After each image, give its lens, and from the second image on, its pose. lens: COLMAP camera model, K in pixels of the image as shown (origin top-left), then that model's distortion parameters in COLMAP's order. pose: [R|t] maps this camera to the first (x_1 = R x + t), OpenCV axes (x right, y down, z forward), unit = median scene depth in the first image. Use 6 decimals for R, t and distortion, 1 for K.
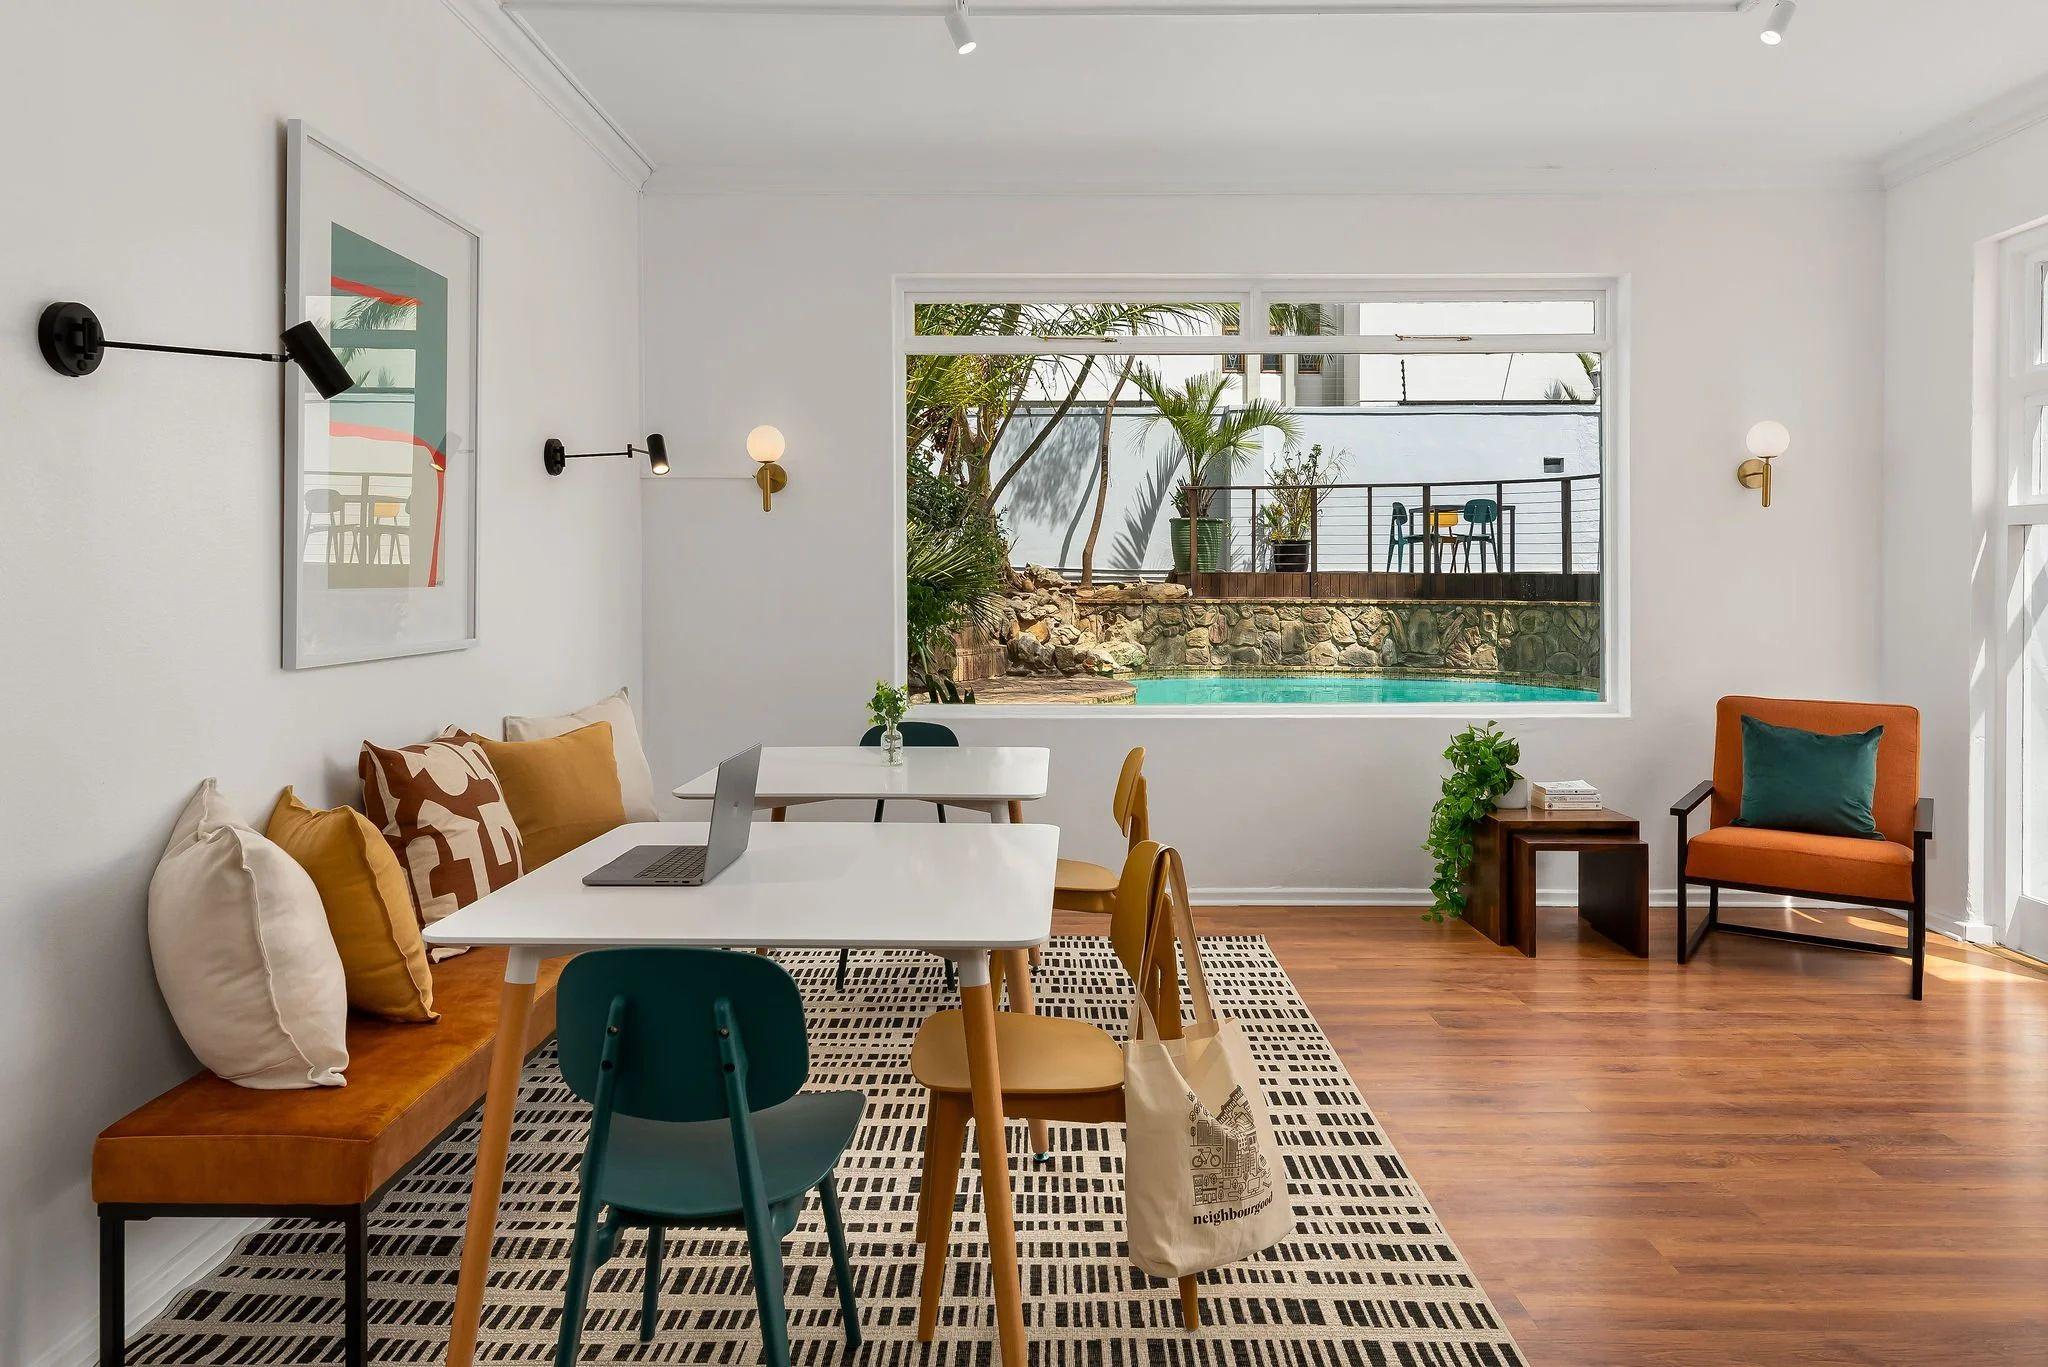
lens RADIAL K [[1360.9, 0, 1051.7], [0, 1360.9, 572.6], [0, 0, 1]] dist [0.005160, 0.002723]
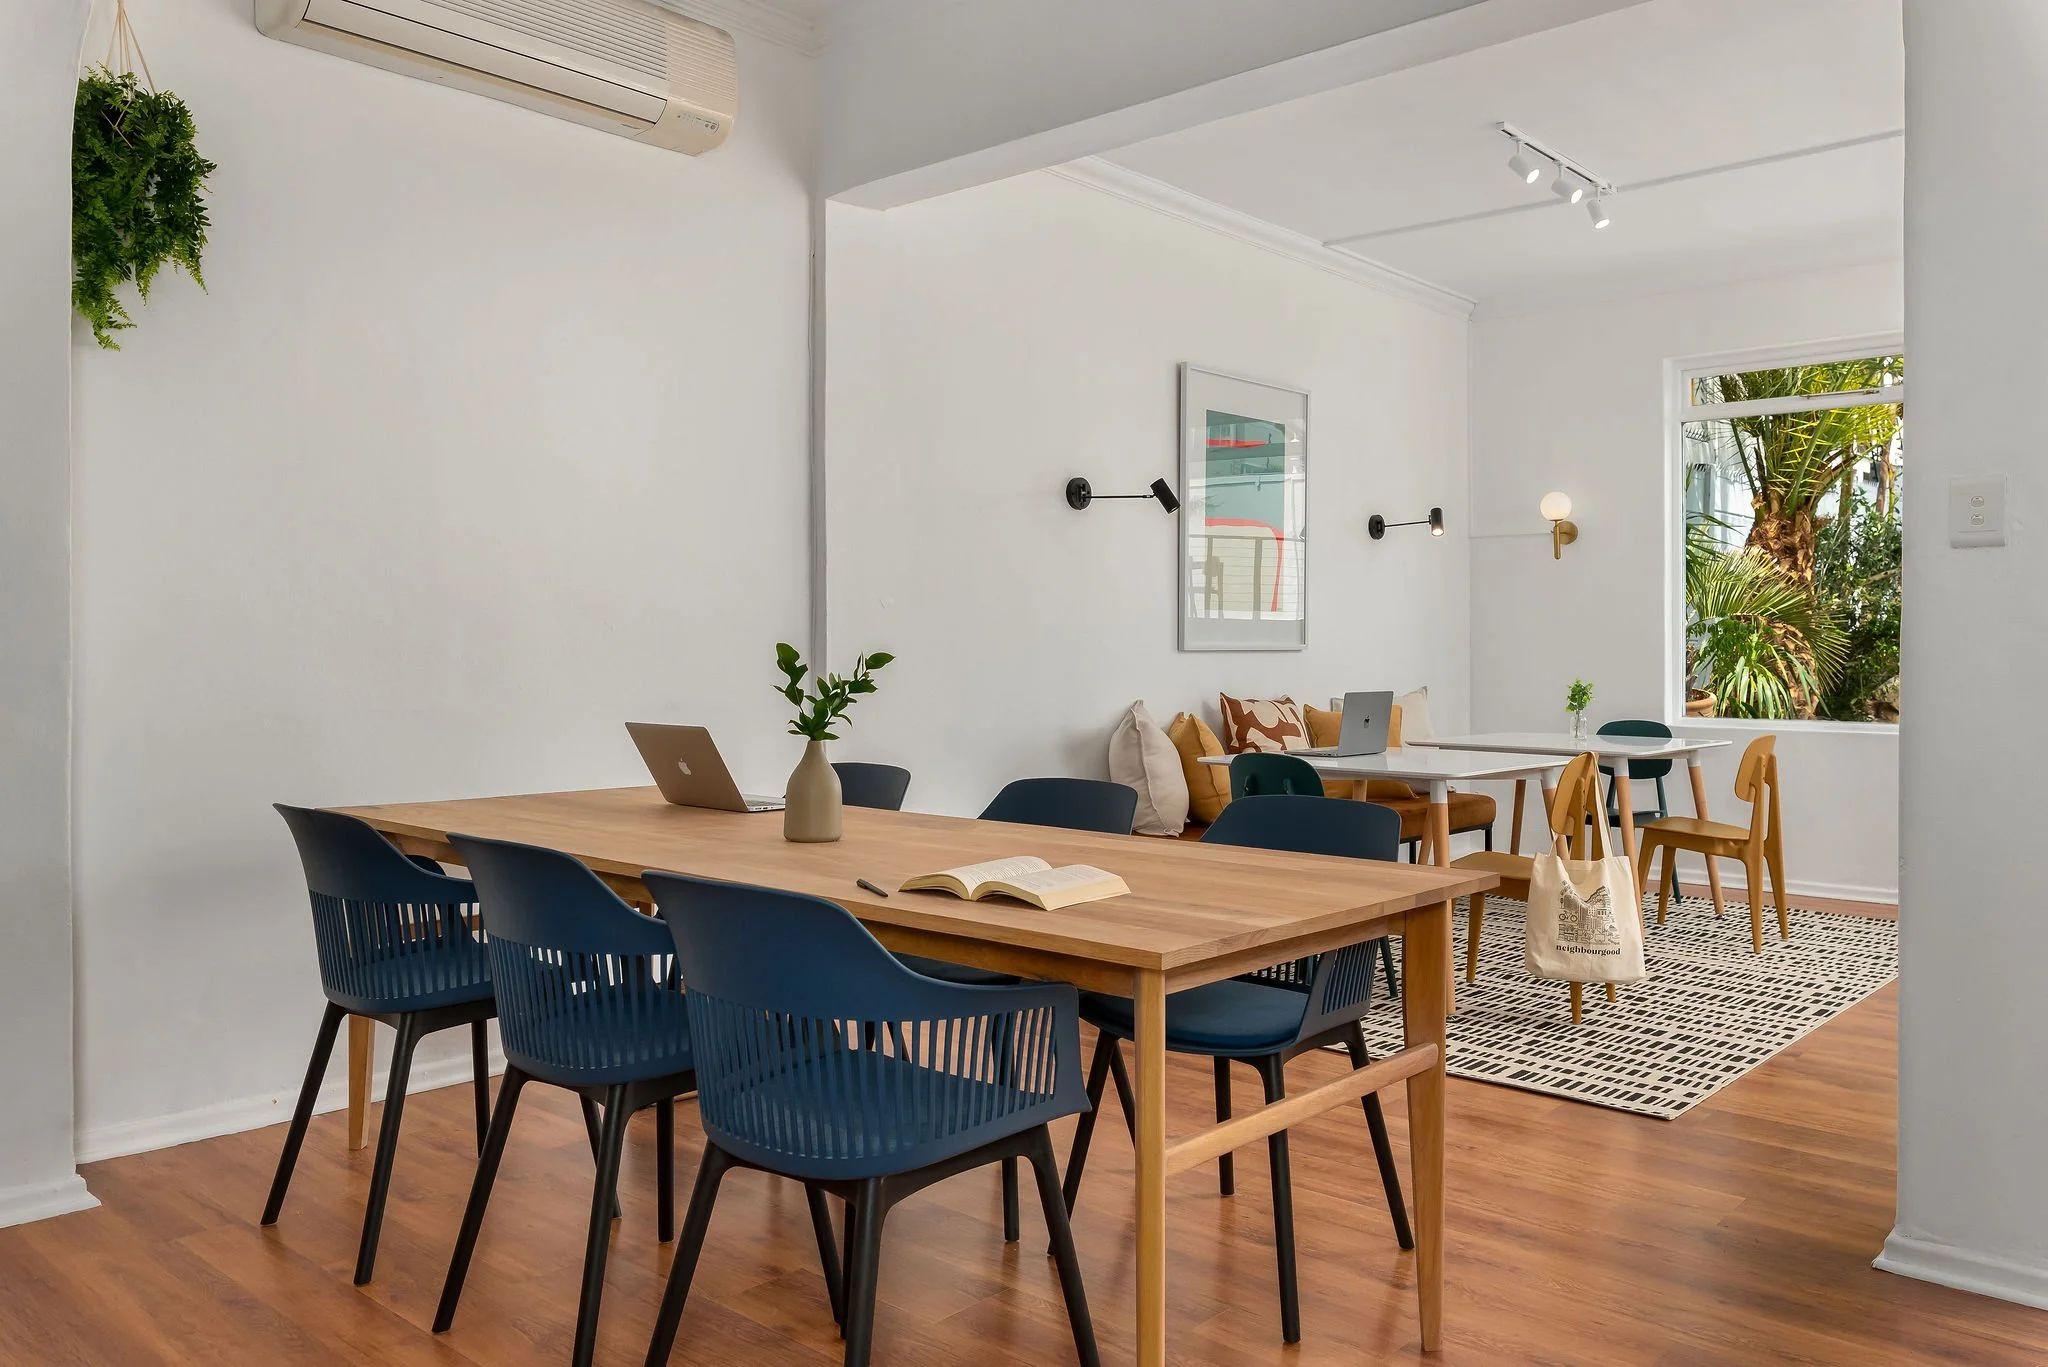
lens RADIAL K [[1506.6, 0, 1017.9], [0, 1506.6, 673.6], [0, 0, 1]] dist [0.007911, 0.003527]
pose [[0.732325, 0.013162, -0.680828, 0.147462], [0.001764, 0.999773, 0.021225, 0.011982], [0.680953, -0.016744, 0.732136, -0.145670]]
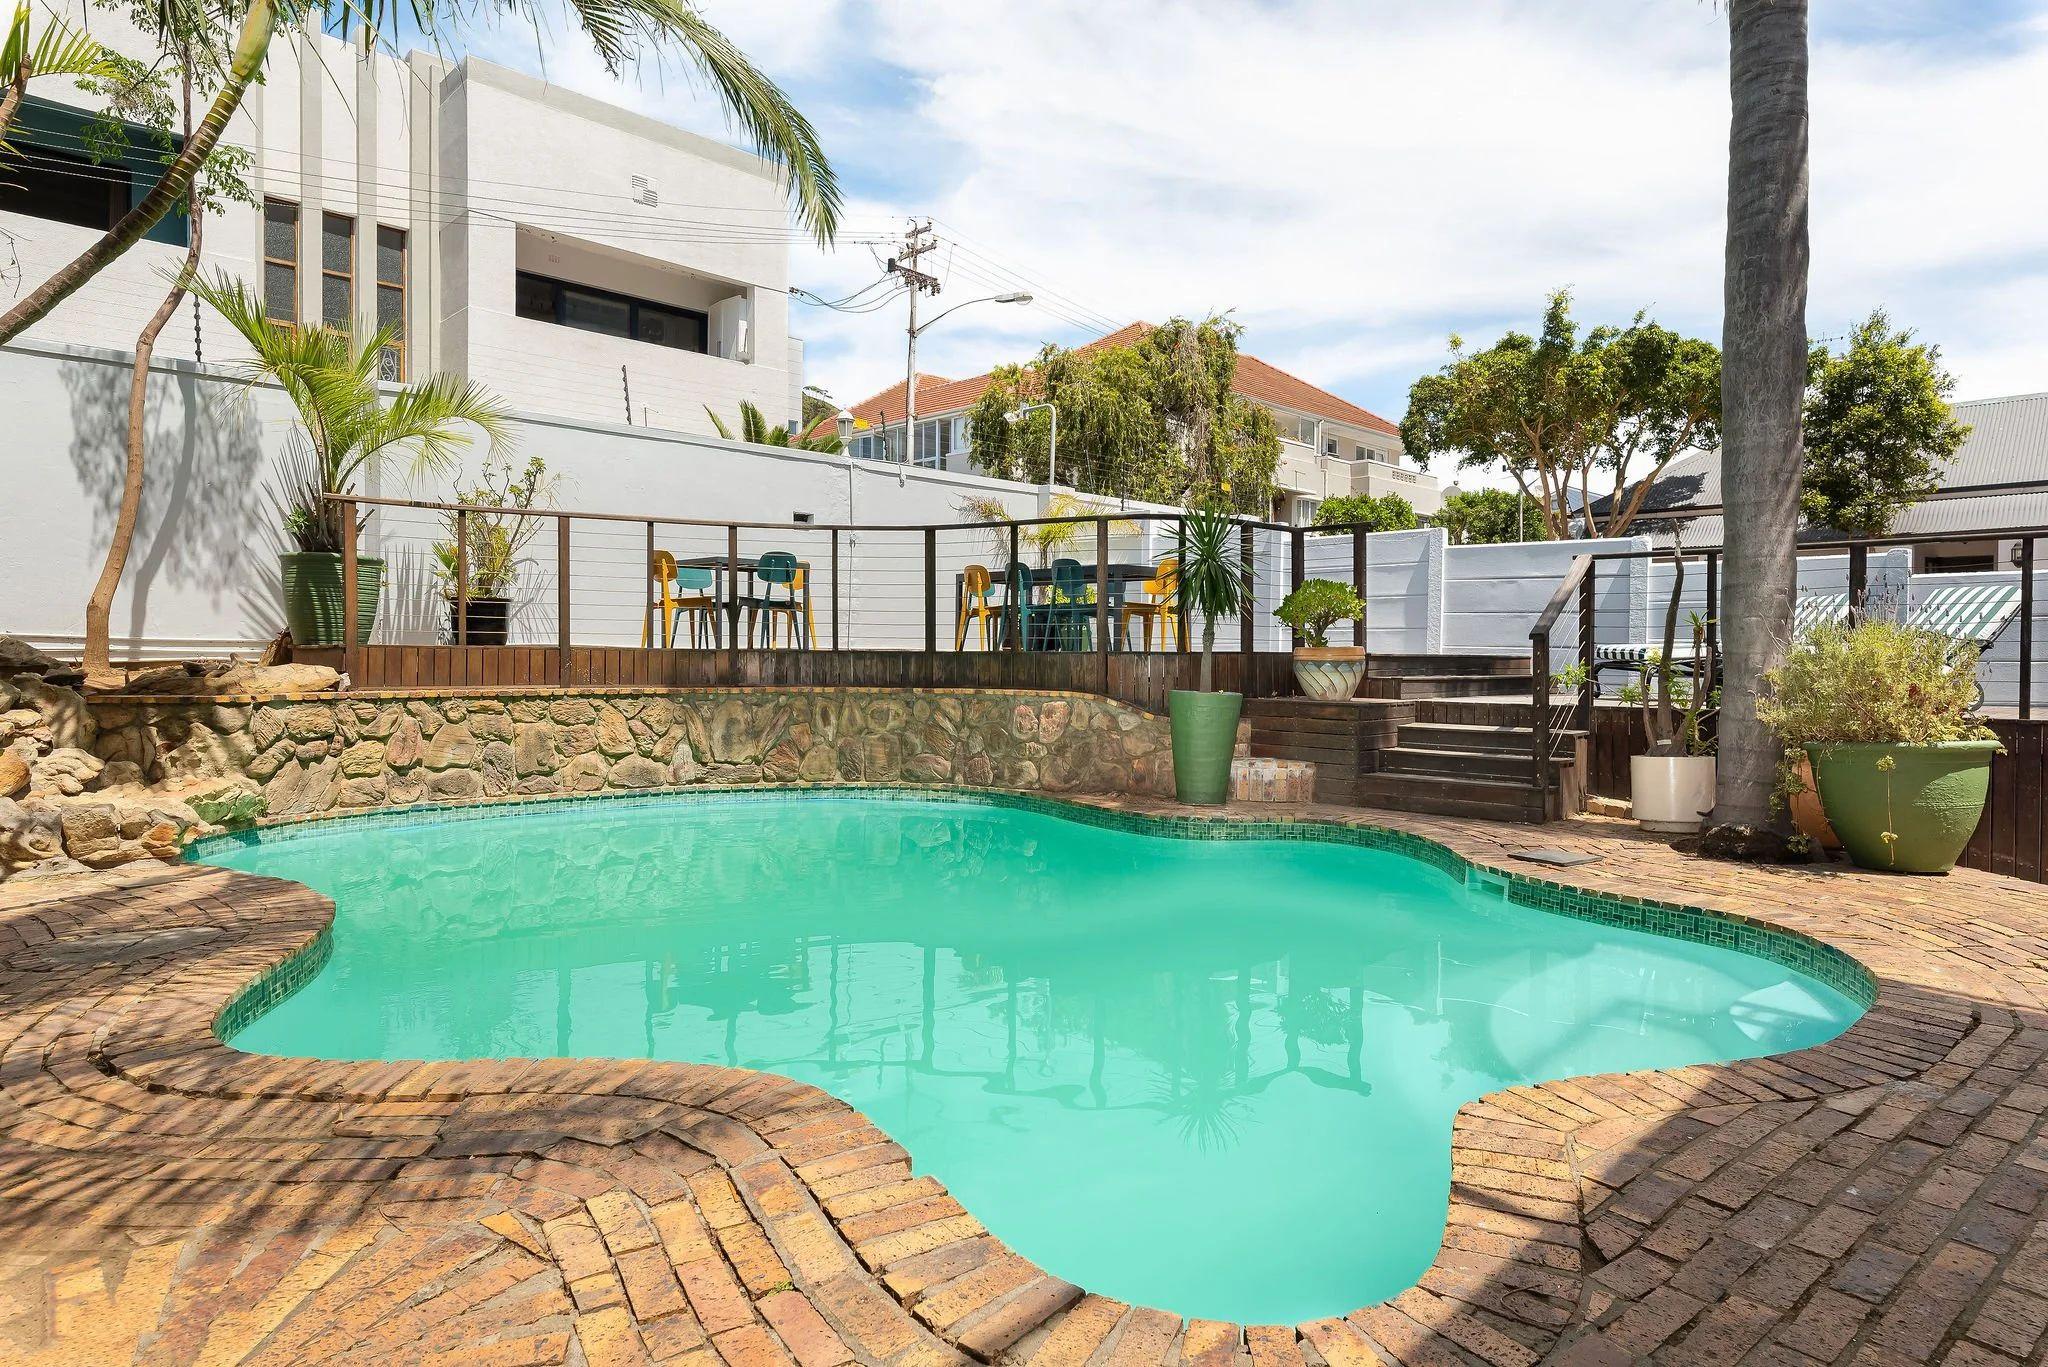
lens RADIAL K [[1144.9, 0, 1036.4], [0, 1144.9, 663.5], [0, 0, 1]] dist [0.002227, -0.000721]
pose [[0.713078, -0.002150, 0.701081, -0.030248], [-0.009104, 0.999883, 0.012326, -0.000869], [-0.701026, -0.015172, 0.712975, 0.468884]]
